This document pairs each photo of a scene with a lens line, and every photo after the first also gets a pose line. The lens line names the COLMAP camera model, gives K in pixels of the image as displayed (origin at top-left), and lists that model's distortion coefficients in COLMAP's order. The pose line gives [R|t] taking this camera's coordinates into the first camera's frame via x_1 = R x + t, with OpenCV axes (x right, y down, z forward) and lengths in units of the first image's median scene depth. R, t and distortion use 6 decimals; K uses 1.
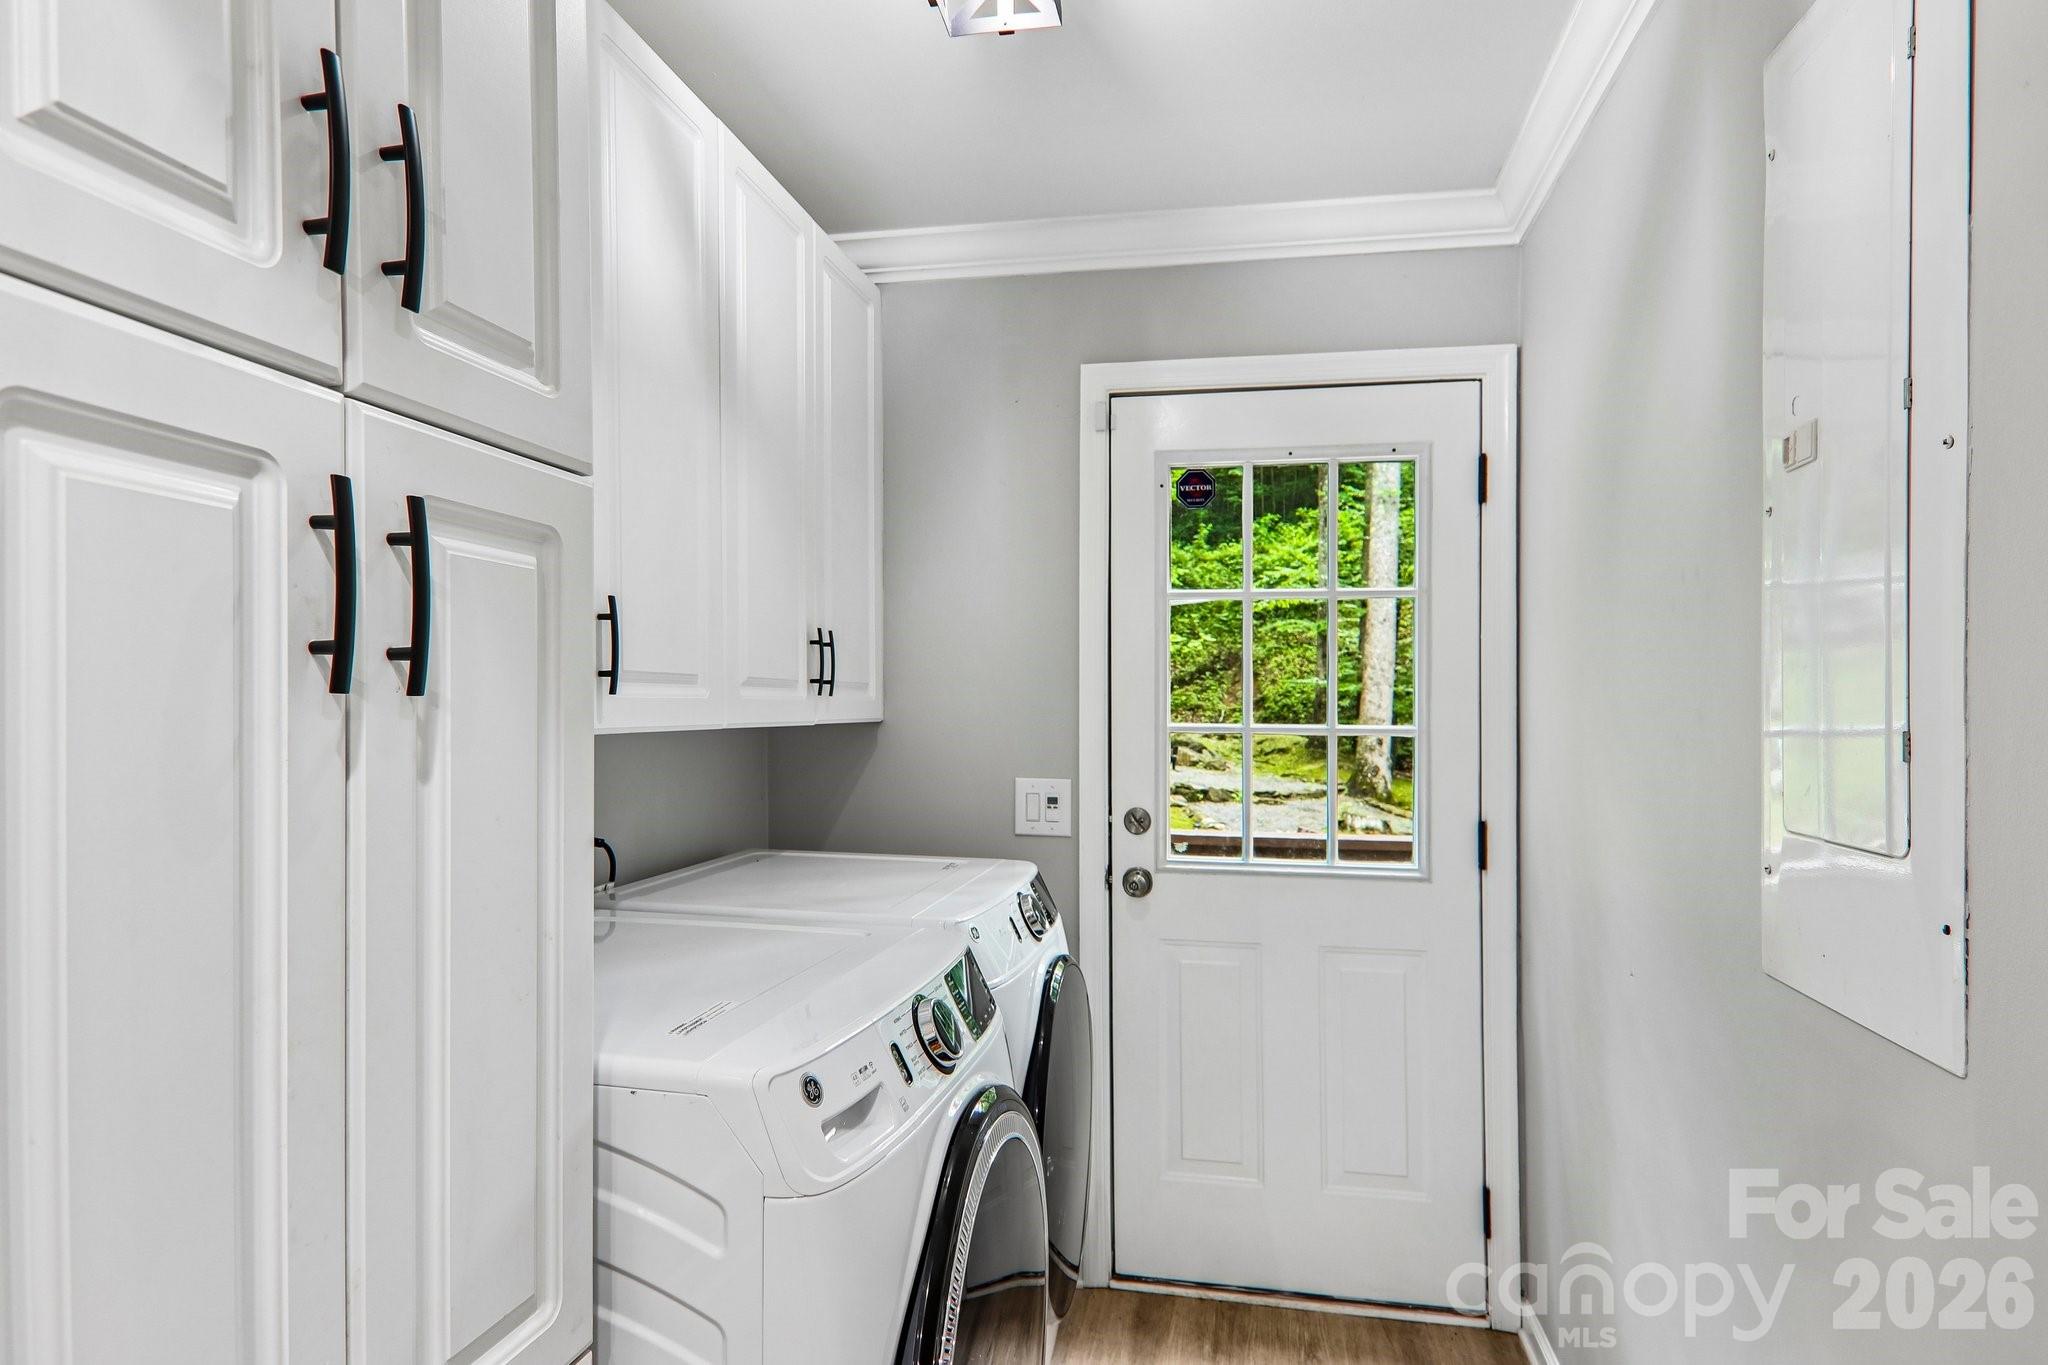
lens RADIAL K [[1142.4, 0, 1024.6], [0, 1142.4, 695.4], [0, 0, 1]] dist [0.006996, -0.016568]
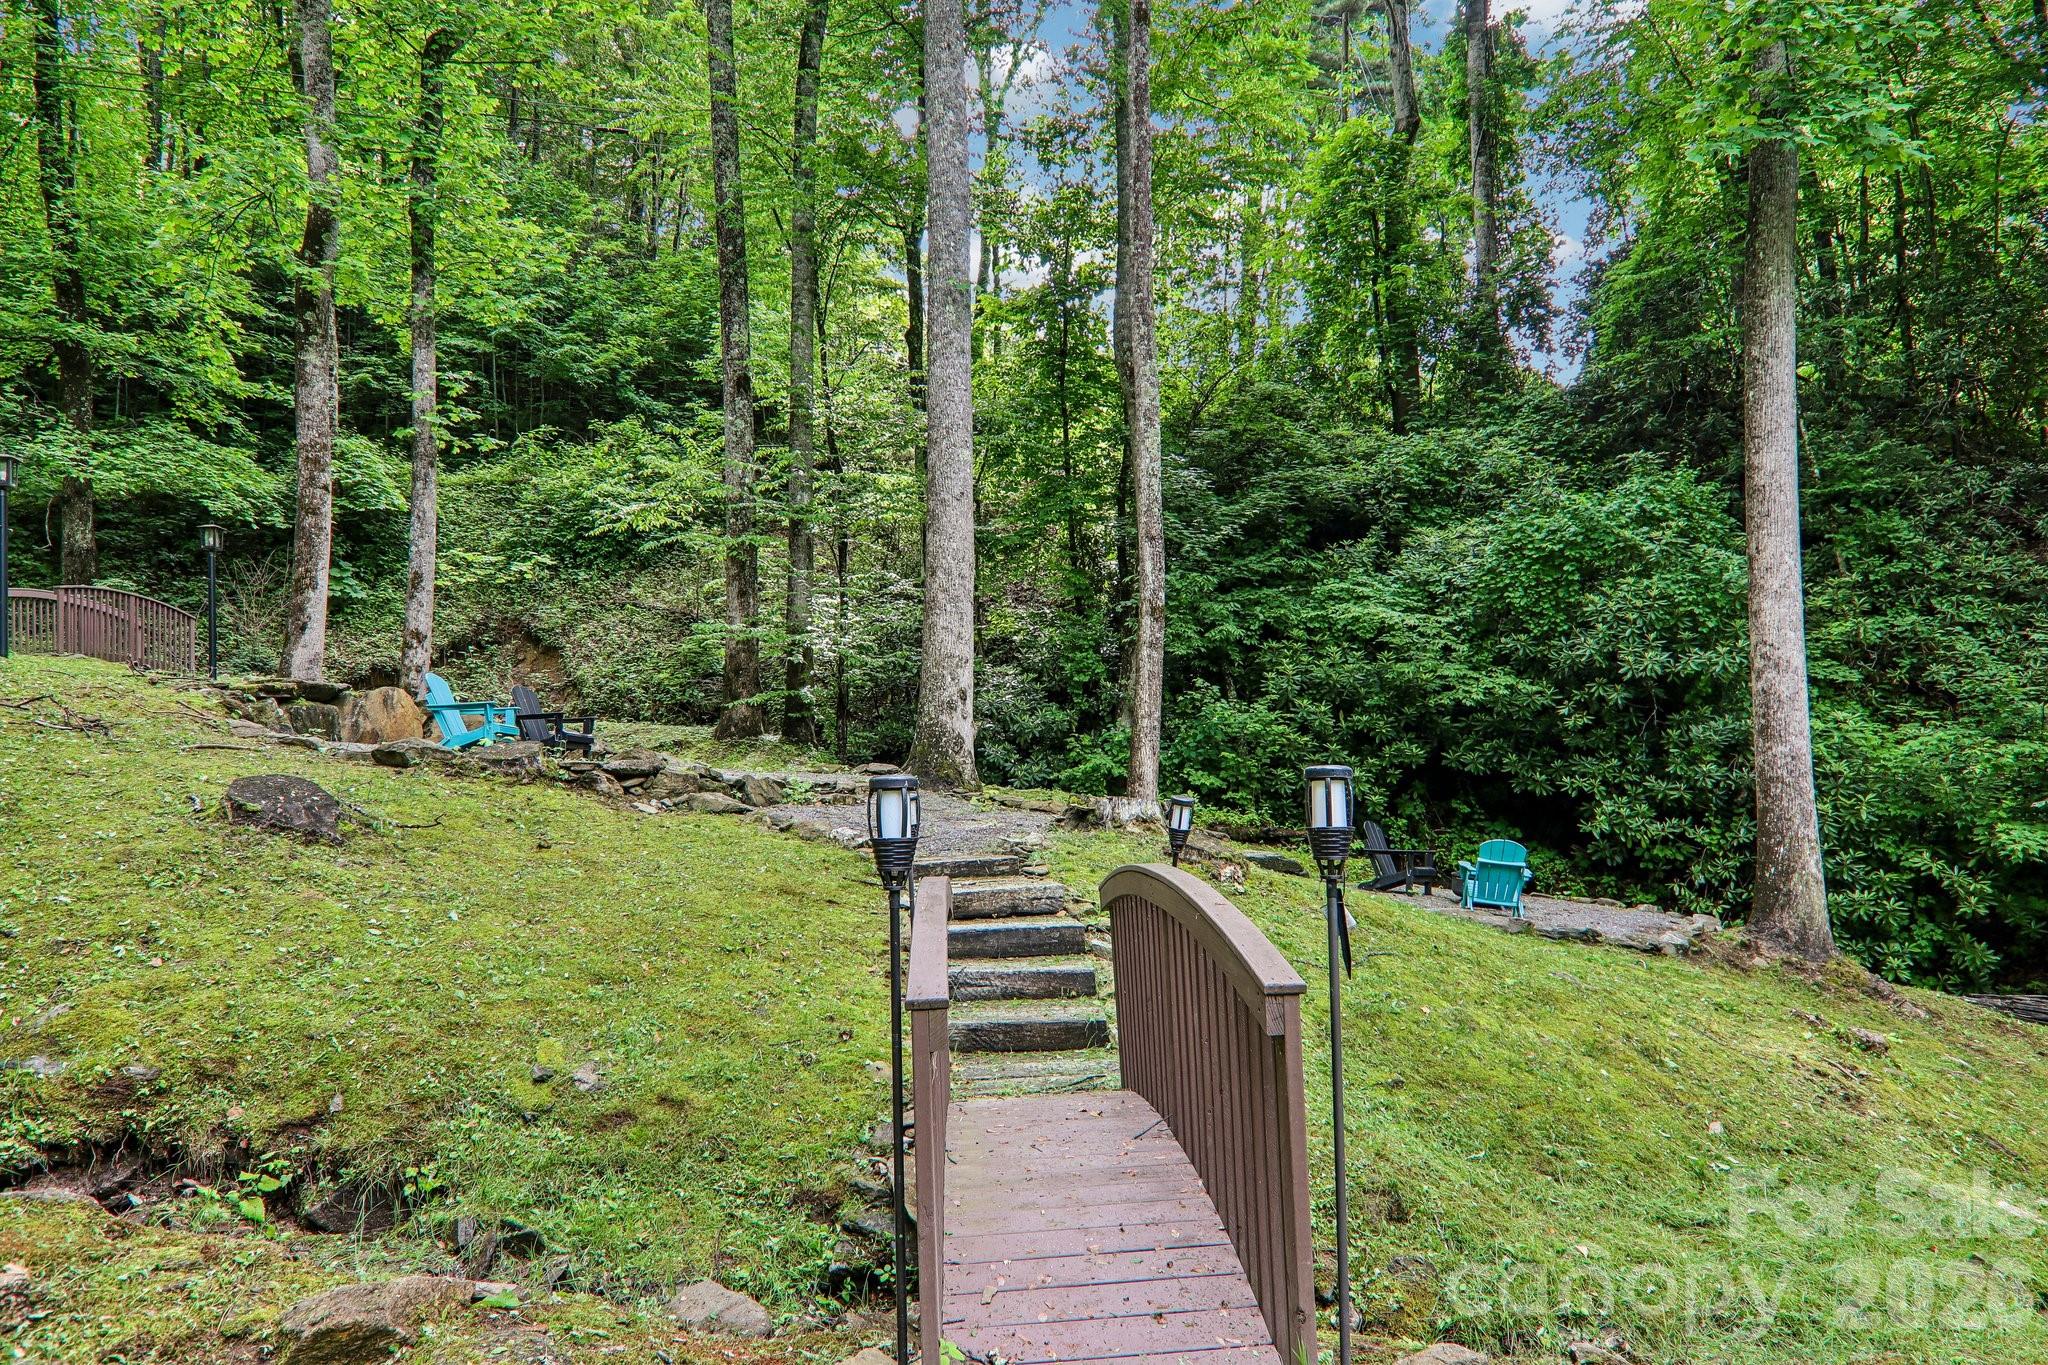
lens RADIAL K [[1270.6, 0, 1032.5], [0, 1270.6, 682.2], [0, 0, 1]] dist [0.009336, -0.002172]
pose [[0.776310, 0.001917, 0.630348, -0.044955], [0.025303, 0.999095, -0.034201, 0.032679], [-0.629843, 0.042501, 0.775559, 0.261859]]
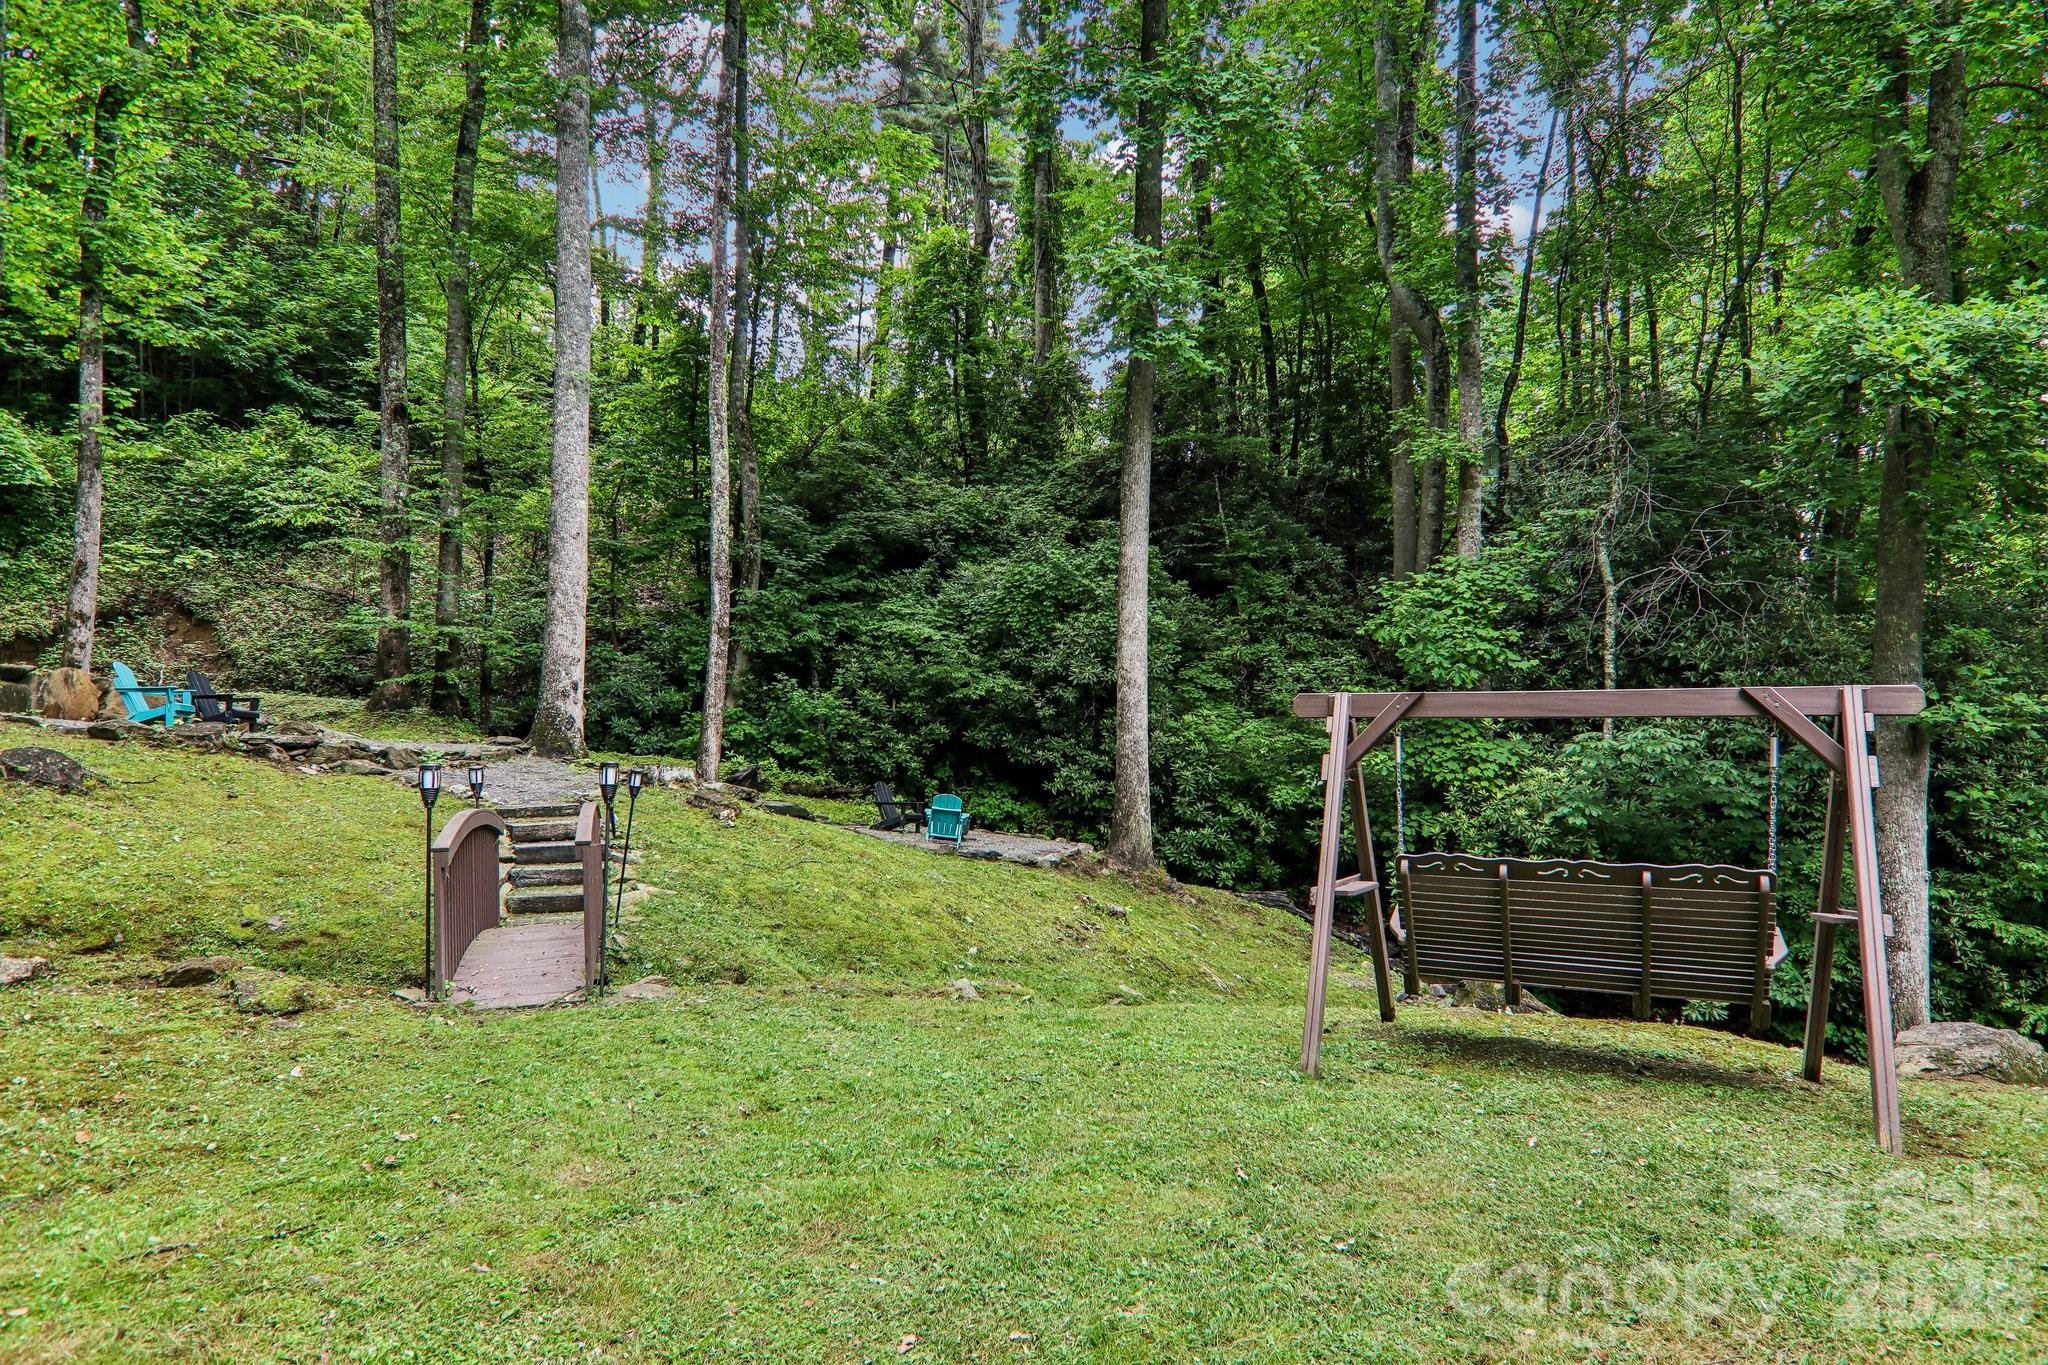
lens RADIAL K [[1142.4, 0, 1027.1], [0, 1142.4, 693.7], [0, 0, 1]] dist [0.006996, -0.016568]
pose [[0.576084, -0.001402, 0.817390, -0.089211], [-0.000454, 0.999998, 0.002035, 0.025079], [-0.817391, -0.001543, 0.576082, 0.161765]]
